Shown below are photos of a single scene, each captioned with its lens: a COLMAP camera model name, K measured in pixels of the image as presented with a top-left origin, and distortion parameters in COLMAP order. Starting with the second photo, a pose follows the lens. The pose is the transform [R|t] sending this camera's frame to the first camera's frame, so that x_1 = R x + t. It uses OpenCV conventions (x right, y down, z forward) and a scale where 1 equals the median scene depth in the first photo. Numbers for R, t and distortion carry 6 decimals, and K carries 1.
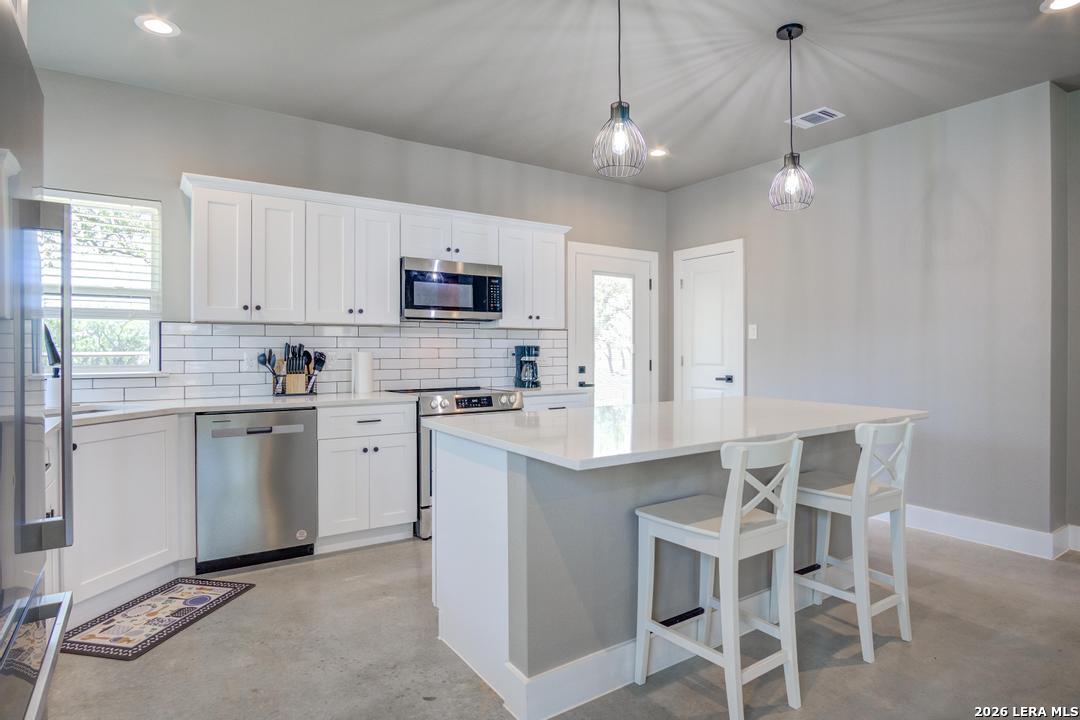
lens RADIAL K [[585.4, 0, 543.7], [0, 585.4, 348.9], [0, 0, 1]] dist [-0.003855, -0.000335]
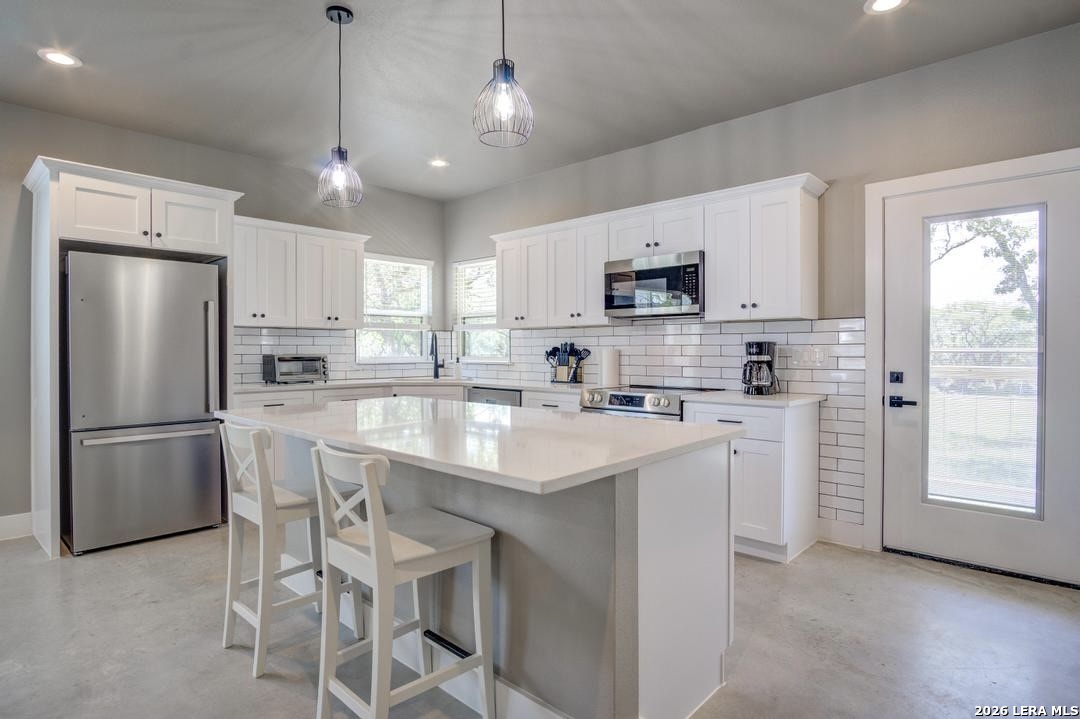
lens RADIAL K [[585.4, 0, 543.7], [0, 585.4, 348.4], [0, 0, 1]] dist [-0.003855, -0.000335]
pose [[0.228594, 0.000273, -0.973522, 0.758422], [0.004396, 0.999989, 0.001313, 0.001669], [0.973512, -0.004580, 0.228590, 0.605437]]
